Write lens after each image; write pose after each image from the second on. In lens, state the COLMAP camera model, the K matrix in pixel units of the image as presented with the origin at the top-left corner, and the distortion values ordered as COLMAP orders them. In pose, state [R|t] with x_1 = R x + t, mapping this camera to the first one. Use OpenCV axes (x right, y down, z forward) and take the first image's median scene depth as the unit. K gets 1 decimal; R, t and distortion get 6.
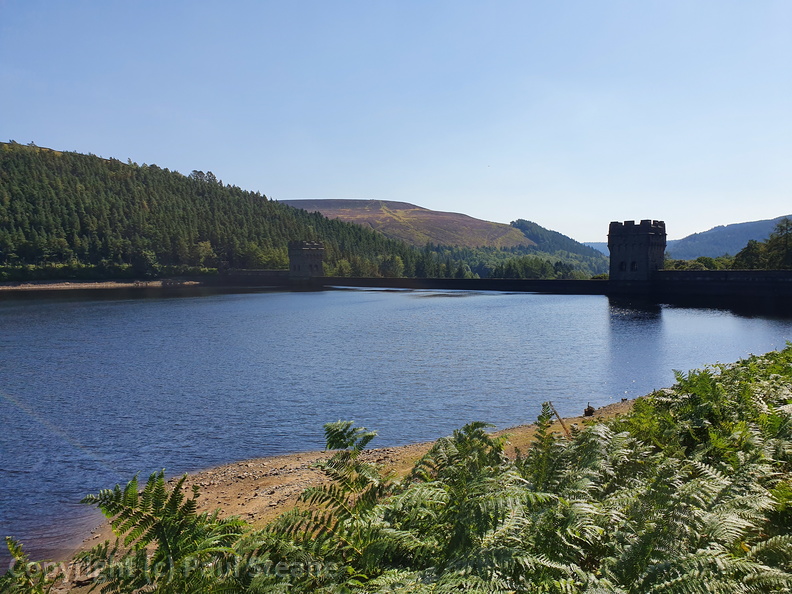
lens RADIAL K [[603.7, 0, 397.7], [0, 603.7, 296.8], [0, 0, 1]] dist [0.011073, -0.006343]
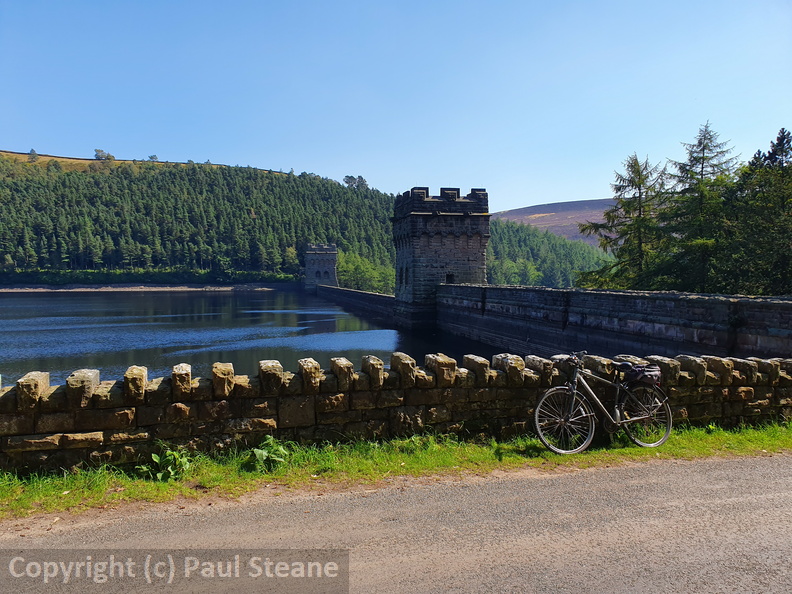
lens RADIAL K [[603.7, 0, 395.5], [0, 603.7, 297.2], [0, 0, 1]] dist [0.011073, -0.006343]
pose [[0.865505, 0.028760, -0.500075, 0.370179], [-0.035036, 0.999381, -0.003162, -0.016581], [0.499674, 0.020257, 0.865977, 0.301346]]
